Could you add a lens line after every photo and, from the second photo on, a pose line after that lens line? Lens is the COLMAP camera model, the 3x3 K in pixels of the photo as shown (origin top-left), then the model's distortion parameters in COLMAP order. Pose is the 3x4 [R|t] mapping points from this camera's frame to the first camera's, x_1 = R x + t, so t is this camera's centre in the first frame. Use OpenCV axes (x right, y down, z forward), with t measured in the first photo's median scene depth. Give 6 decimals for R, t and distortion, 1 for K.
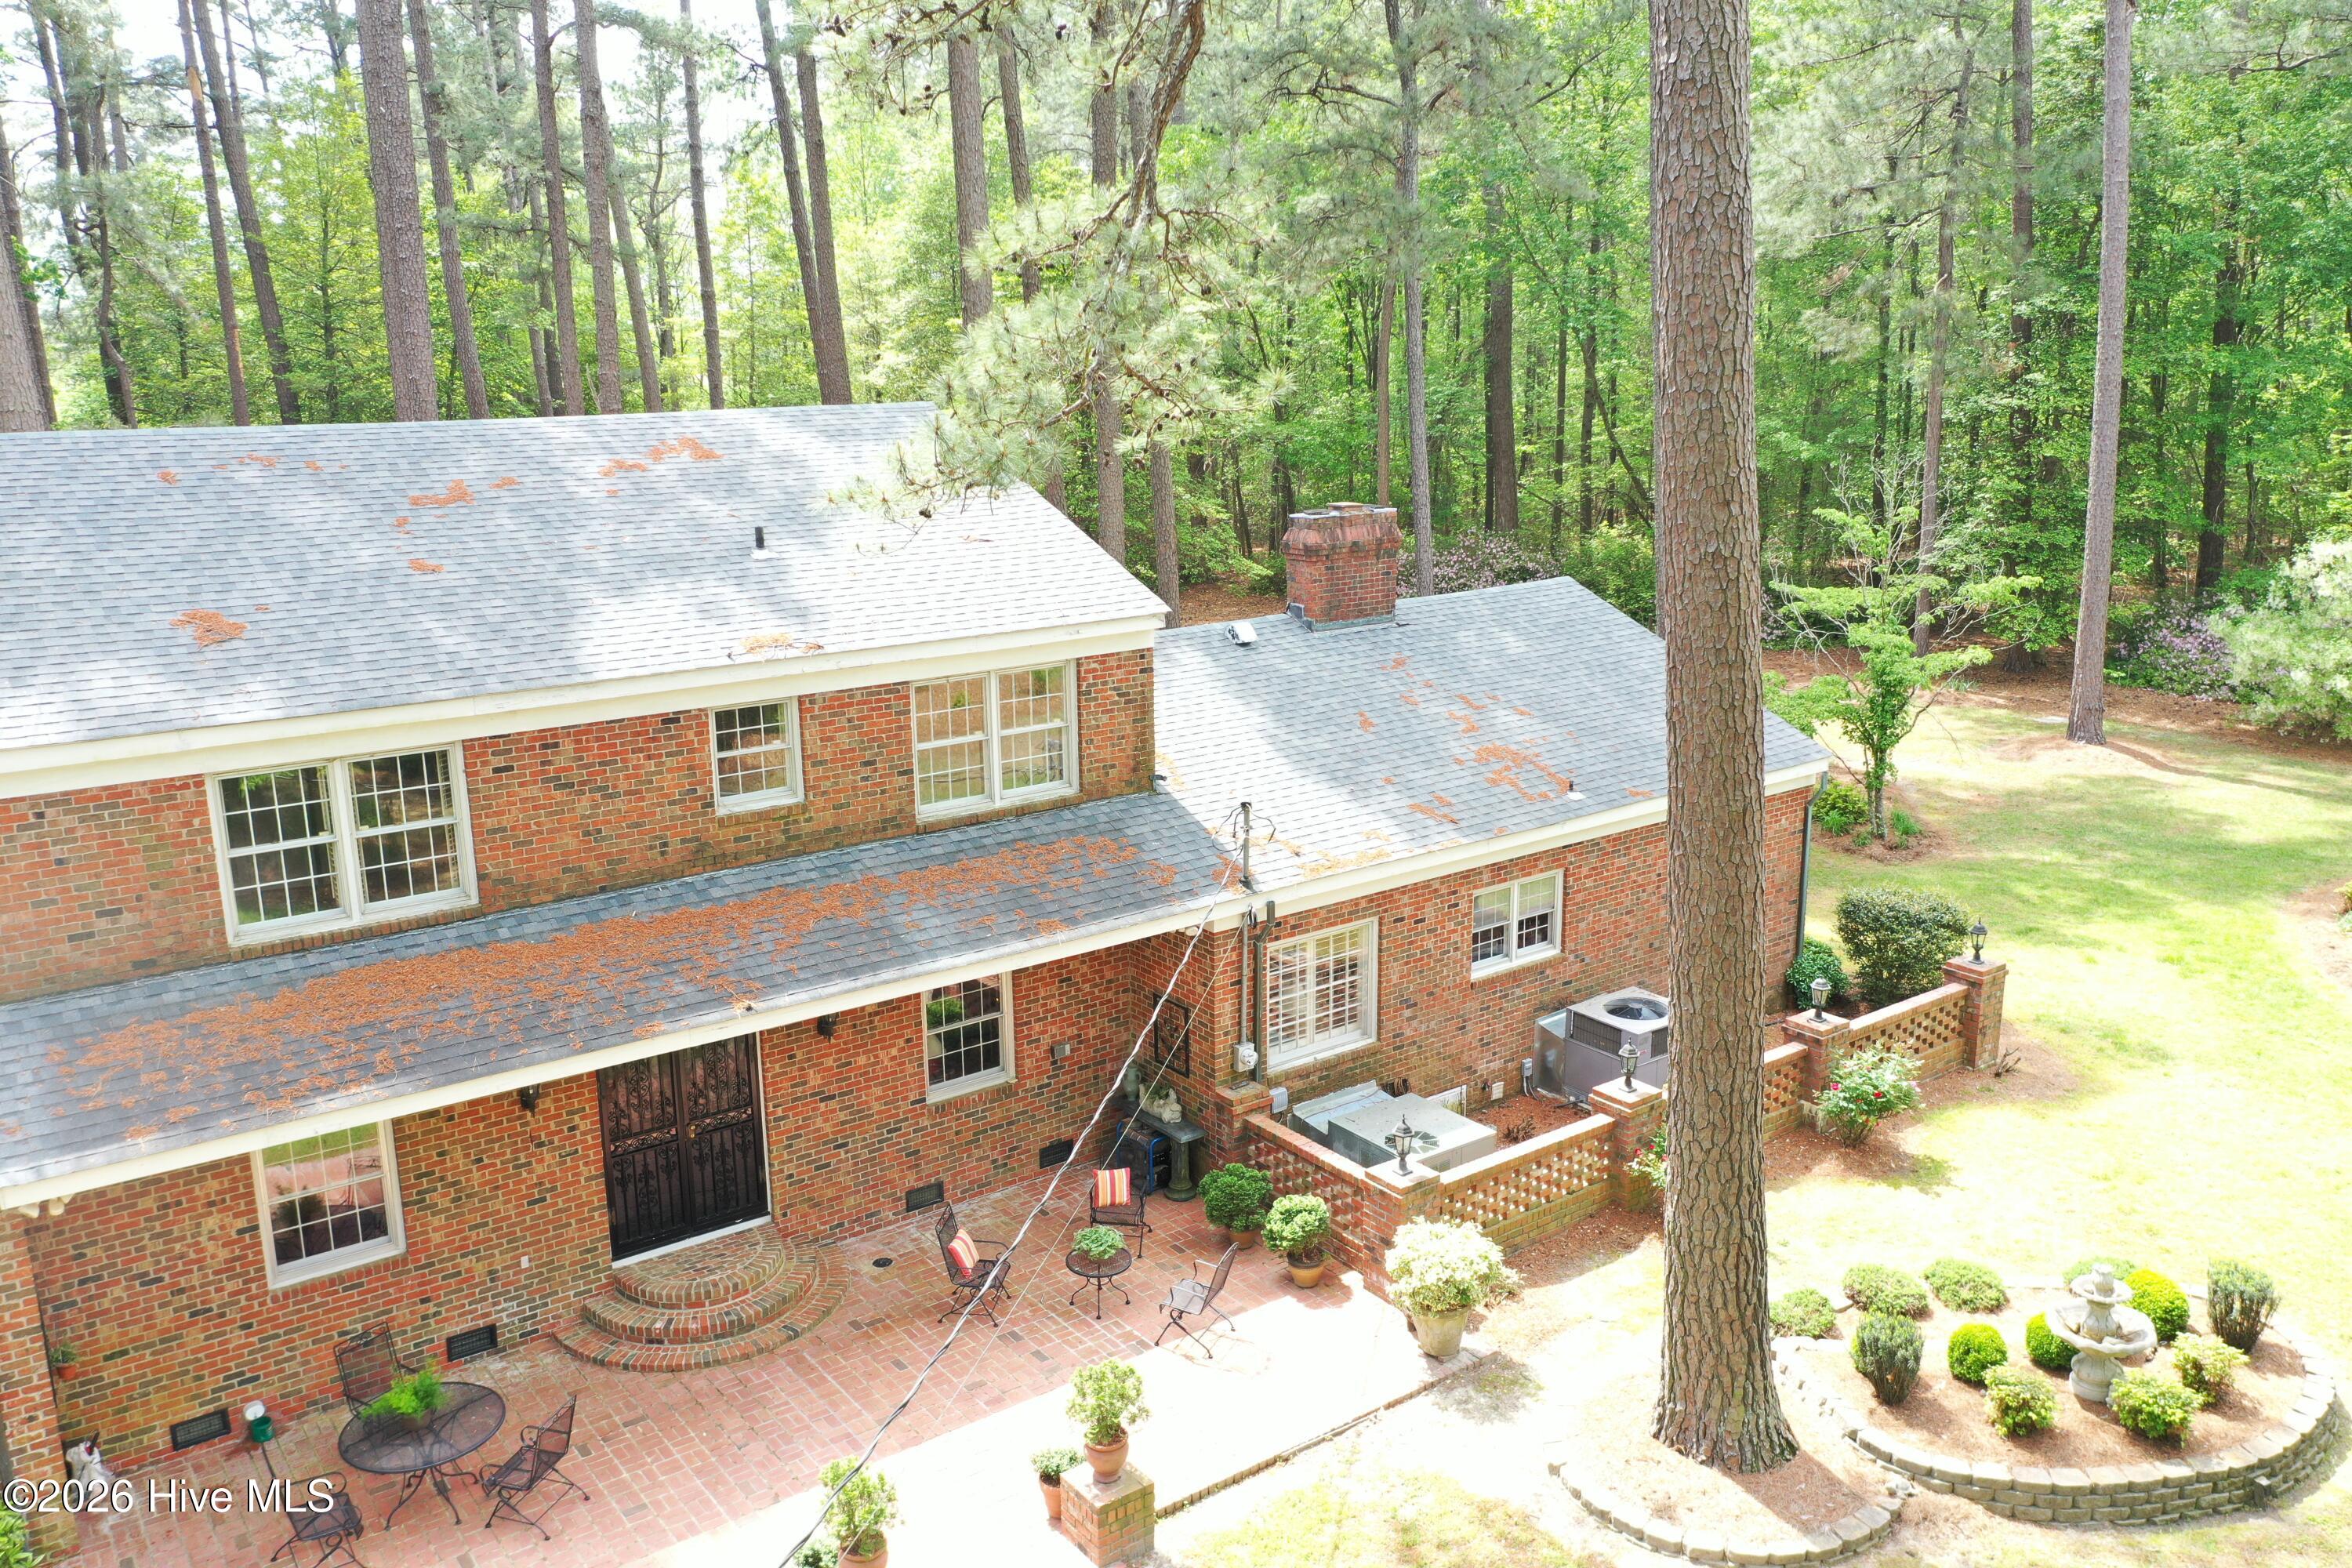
lens RADIAL K [[1852.0, 0, 1176.6], [0, 1852.0, 781.9], [0, 0, 1]] dist [-0.000158, -0.001860]
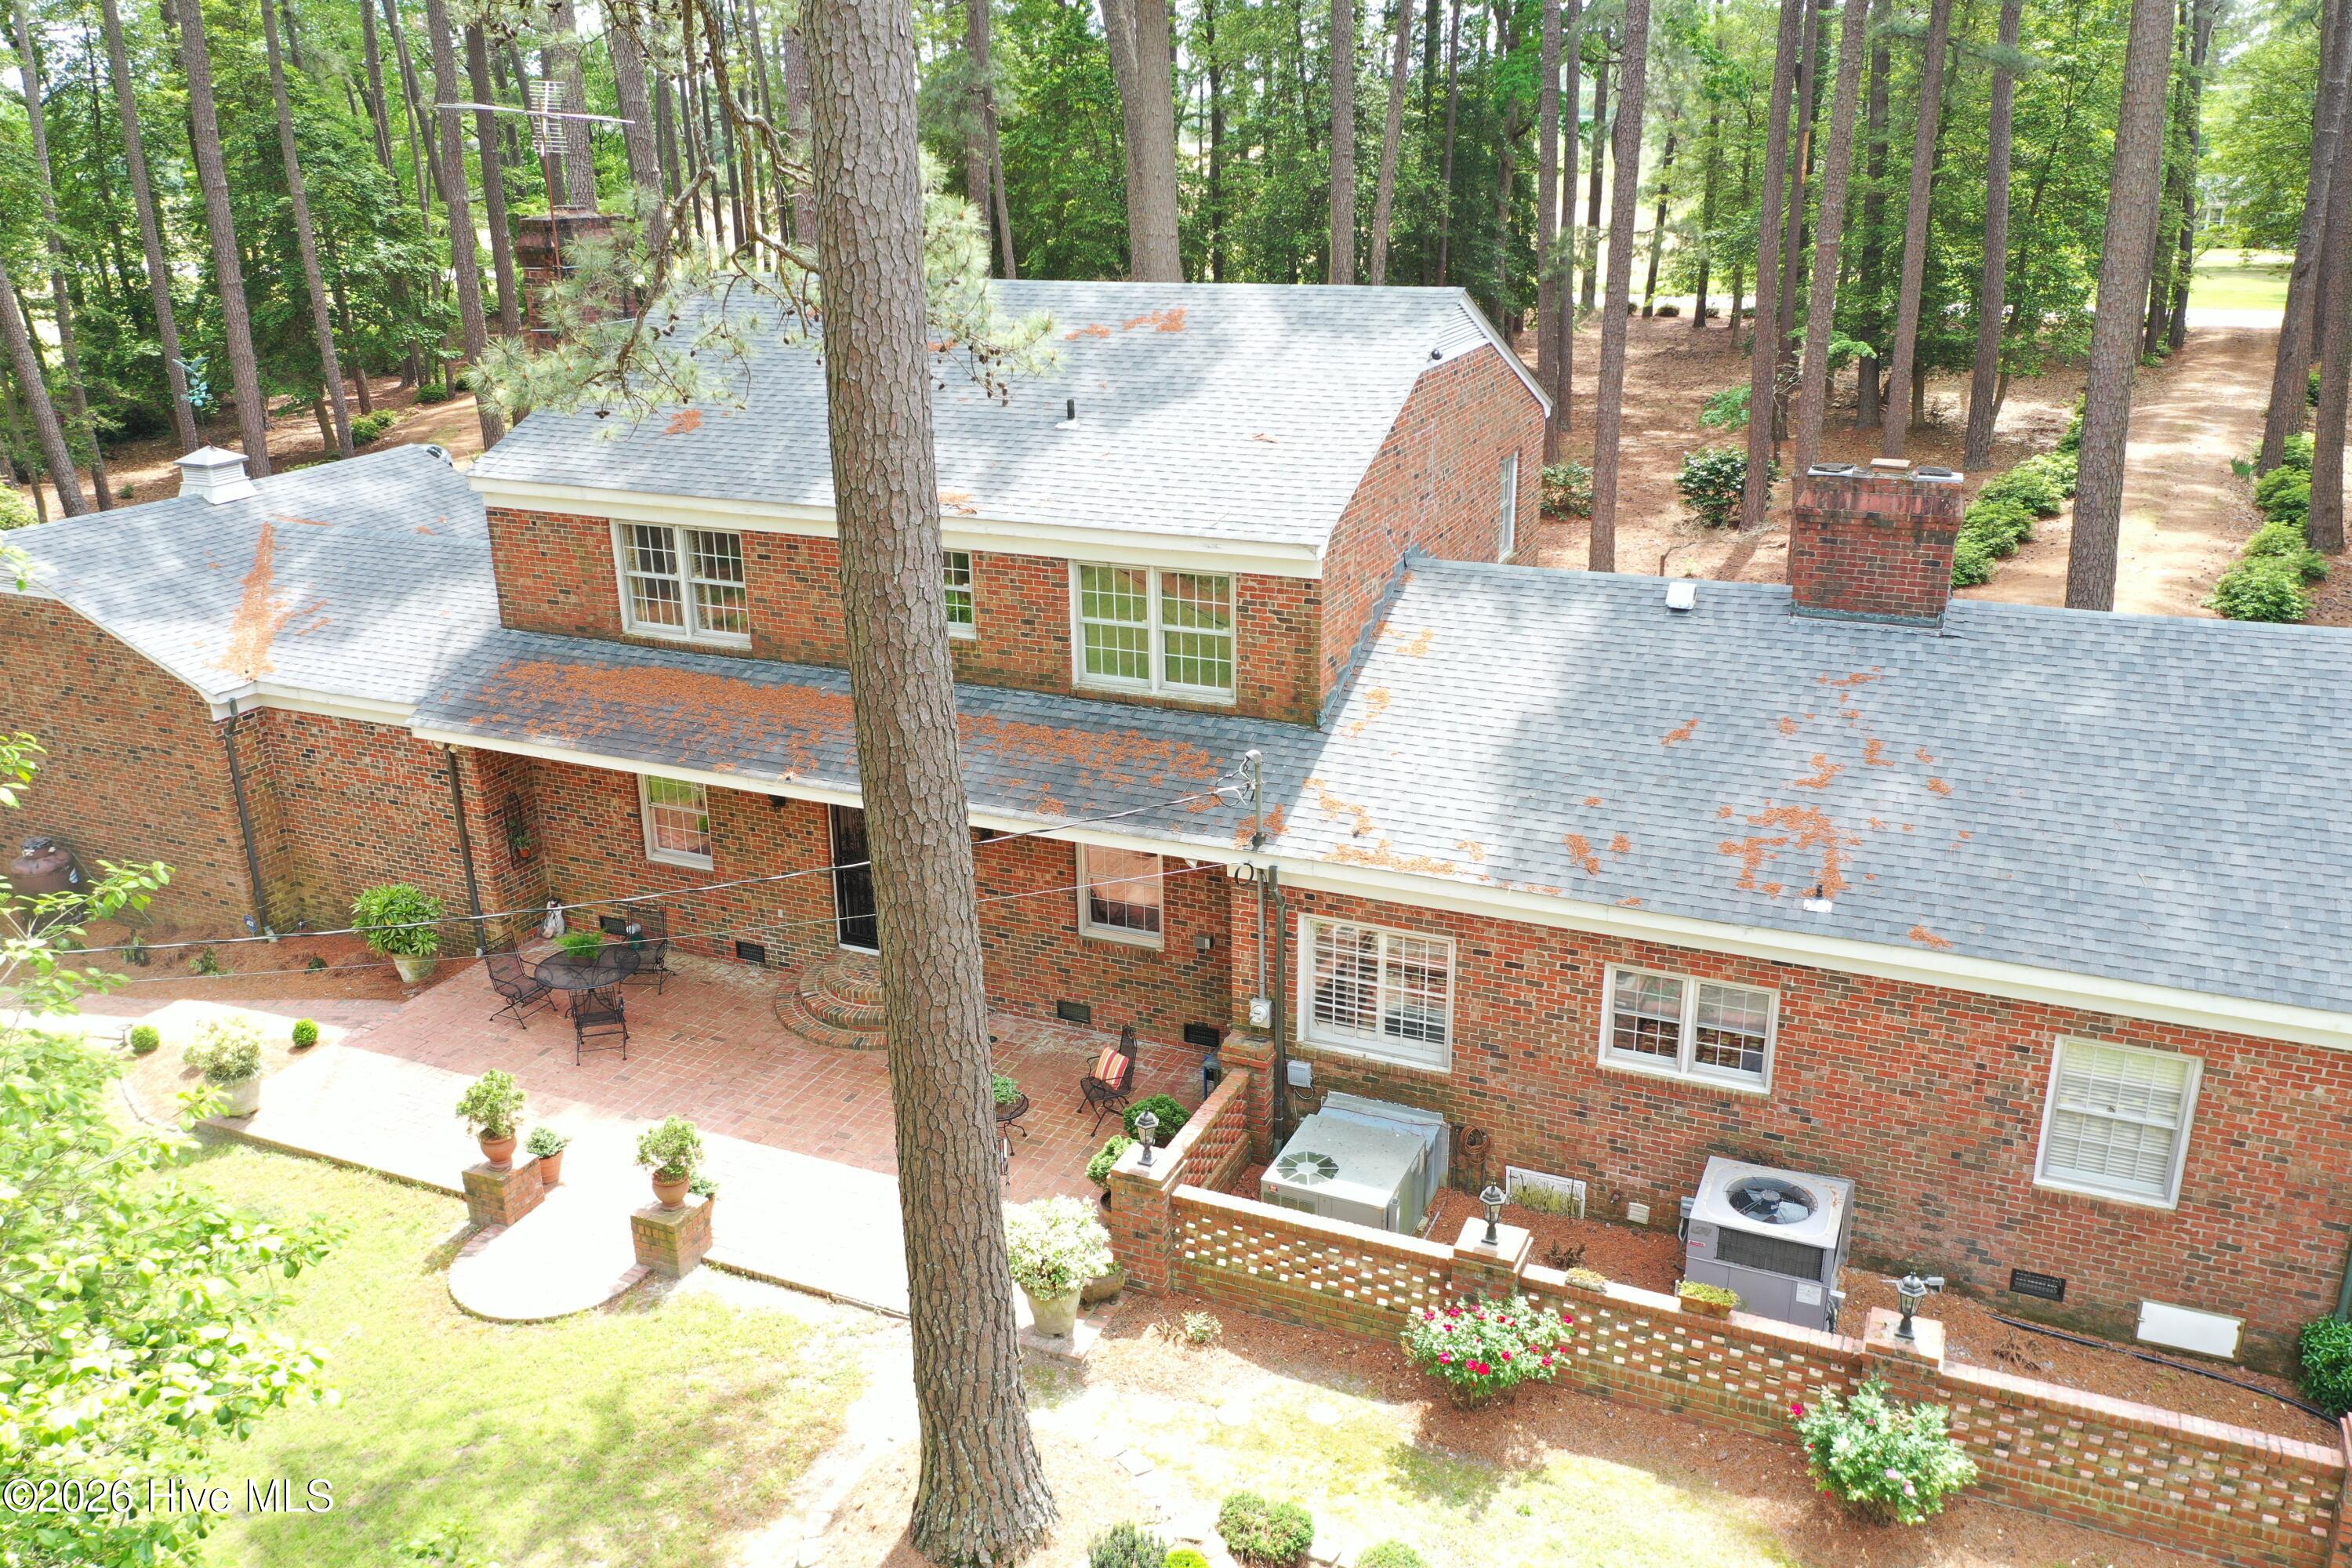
lens RADIAL K [[1852.0, 0, 1178.4], [0, 1852.0, 784.8], [0, 0, 1]] dist [-0.000158, -0.001860]
pose [[0.495339, 0.301302, -0.814774, 0.791461], [-0.194926, 0.952557, 0.233749, -0.188482], [0.846548, 0.043036, 0.530570, 0.459216]]
